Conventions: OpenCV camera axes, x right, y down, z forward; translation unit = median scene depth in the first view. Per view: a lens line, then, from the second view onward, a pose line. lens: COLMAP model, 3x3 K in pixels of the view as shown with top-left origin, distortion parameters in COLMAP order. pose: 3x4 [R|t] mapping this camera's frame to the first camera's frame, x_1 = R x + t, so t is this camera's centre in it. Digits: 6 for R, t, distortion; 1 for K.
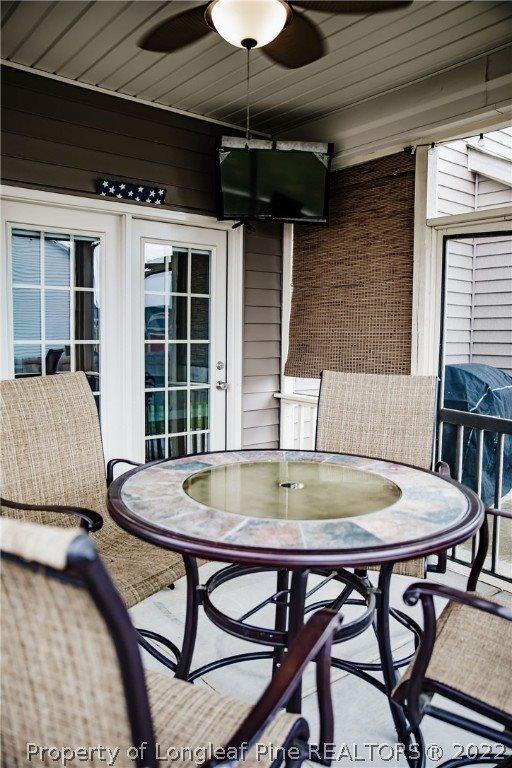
lens RADIAL K [[604.9, 0, 255.9], [0, 604.9, 388.2], [0, 0, 1]] dist [-0.085059, 0.022268]
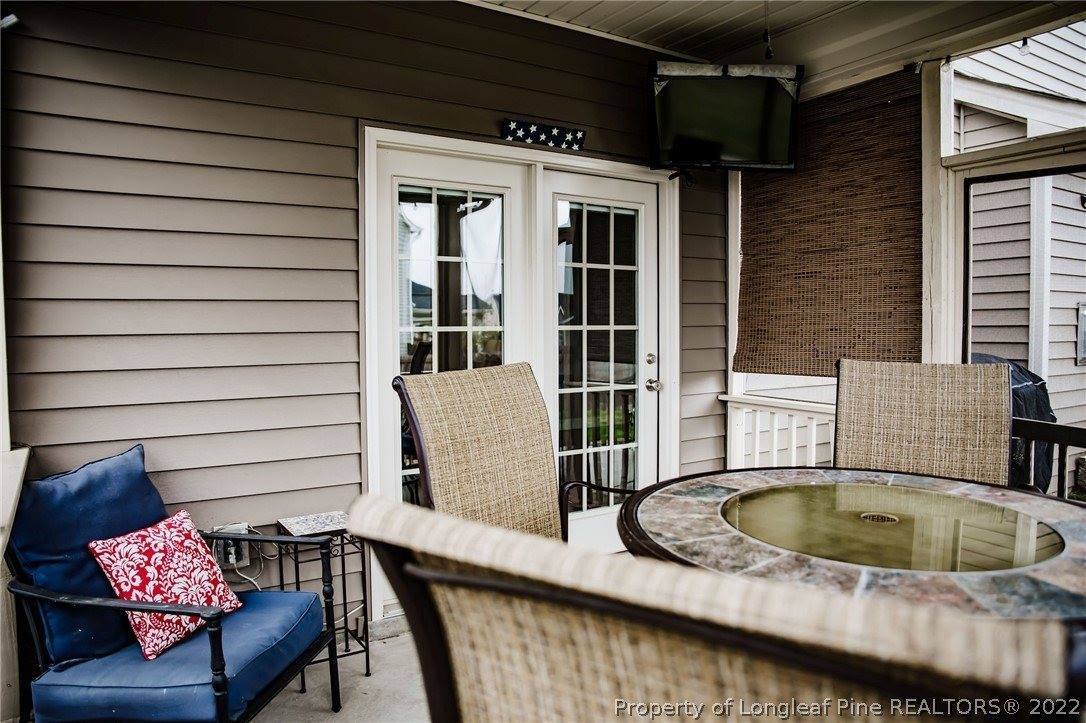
lens RADIAL K [[751.4, 0, 538.5], [0, 751.4, 352.6], [0, 0, 1]] dist [-0.127656, 0.078577]
pose [[0.993503, -0.011902, -0.113178, -0.105464], [0.005695, 0.998469, -0.055014, 0.006855], [0.113660, 0.054012, 0.992050, 0.052939]]
